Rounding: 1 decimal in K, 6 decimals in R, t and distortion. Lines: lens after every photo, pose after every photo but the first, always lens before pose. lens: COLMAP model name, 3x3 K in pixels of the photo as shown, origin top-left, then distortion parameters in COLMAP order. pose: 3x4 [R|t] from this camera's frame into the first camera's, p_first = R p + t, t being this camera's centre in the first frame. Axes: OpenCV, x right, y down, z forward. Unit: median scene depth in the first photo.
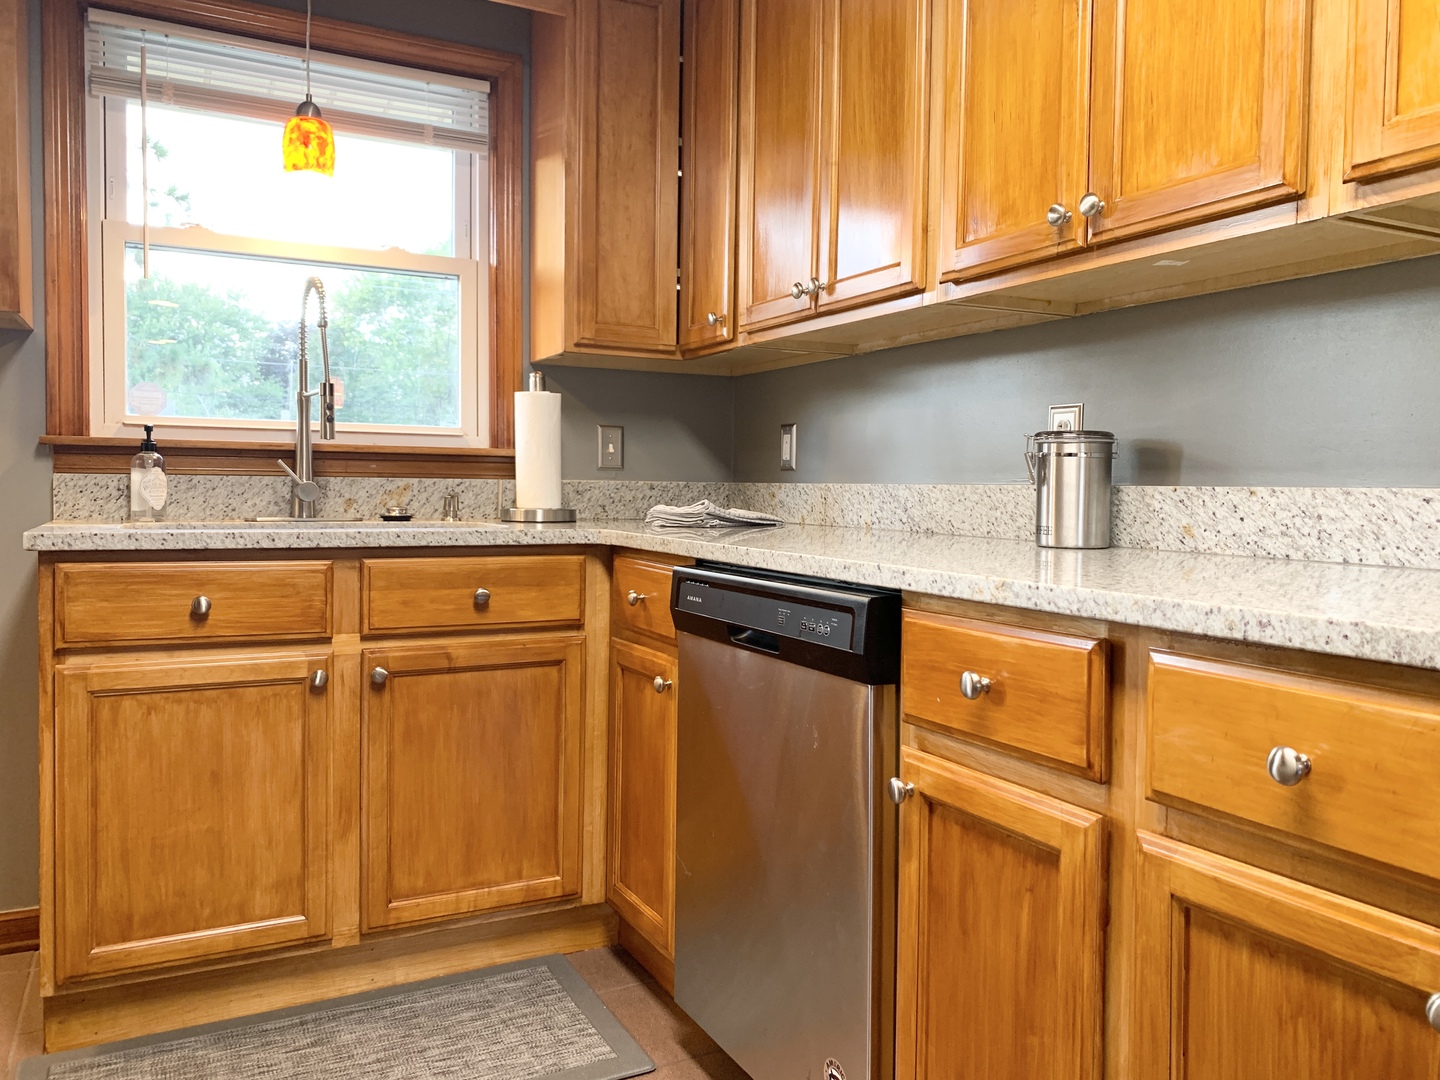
lens RADIAL K [[1104.5, 0, 710.0], [0, 1104.5, 531.9], [0, 0, 1]] dist [0.045510, -0.039618]
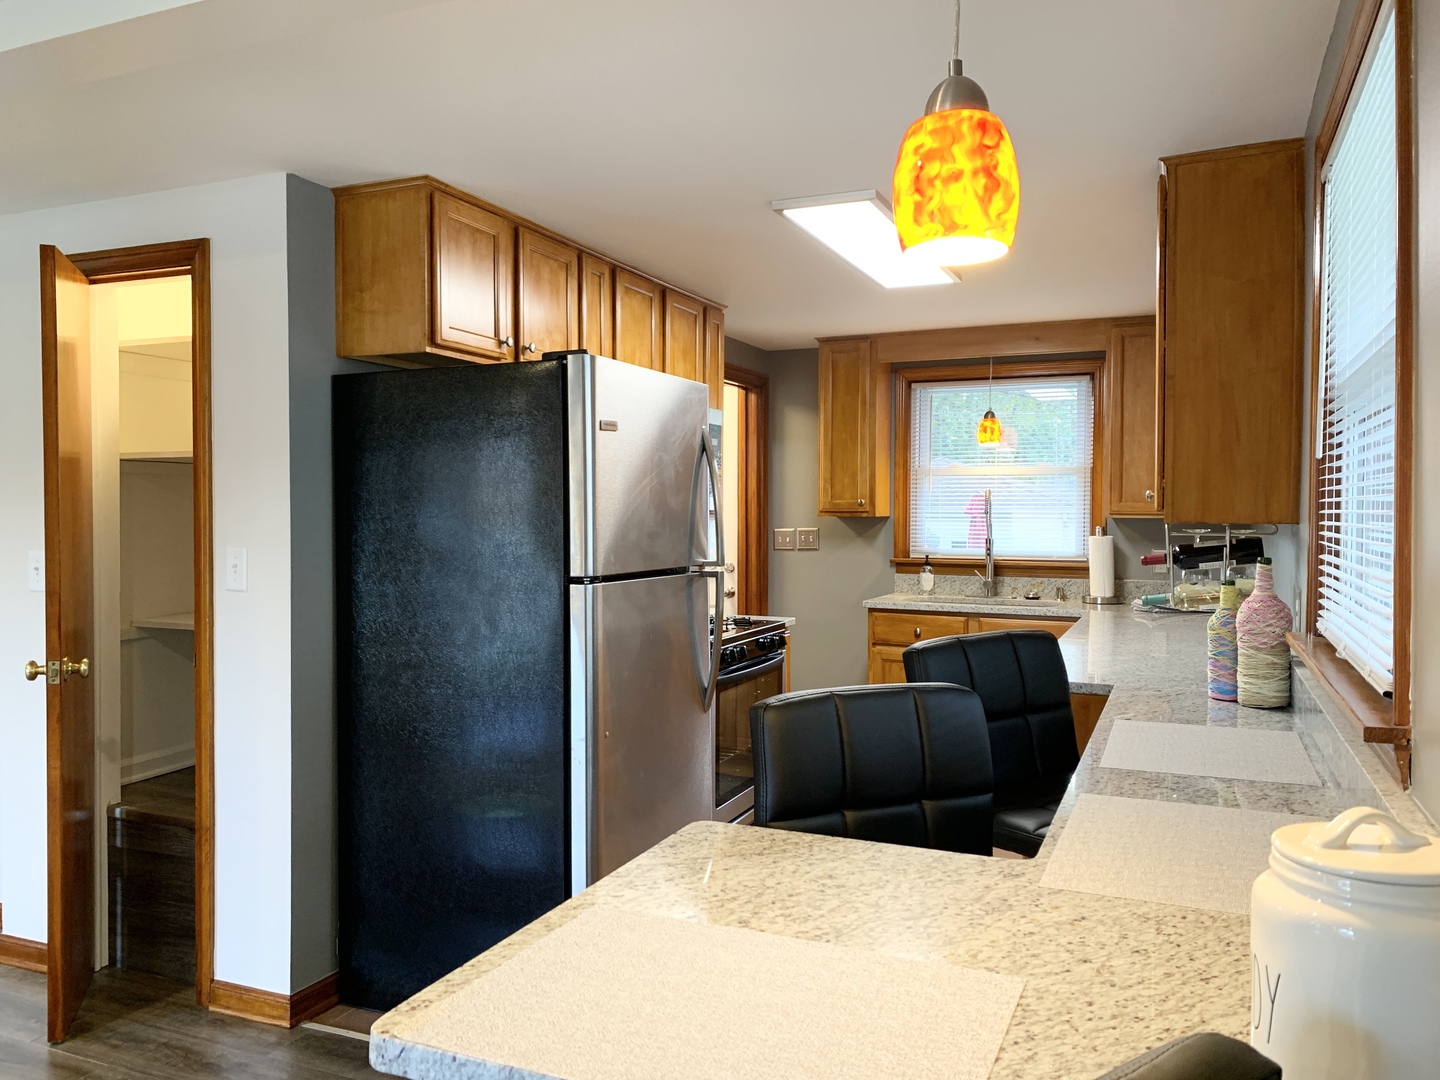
lens RADIAL K [[1104.5, 0, 717.7], [0, 1104.5, 530.5], [0, 0, 1]] dist [0.045510, -0.039618]
pose [[0.646473, 0.006043, -0.762913, 1.172429], [-0.033119, 0.999248, -0.020150, -0.098299], [0.762217, 0.038294, 0.646188, -1.008888]]
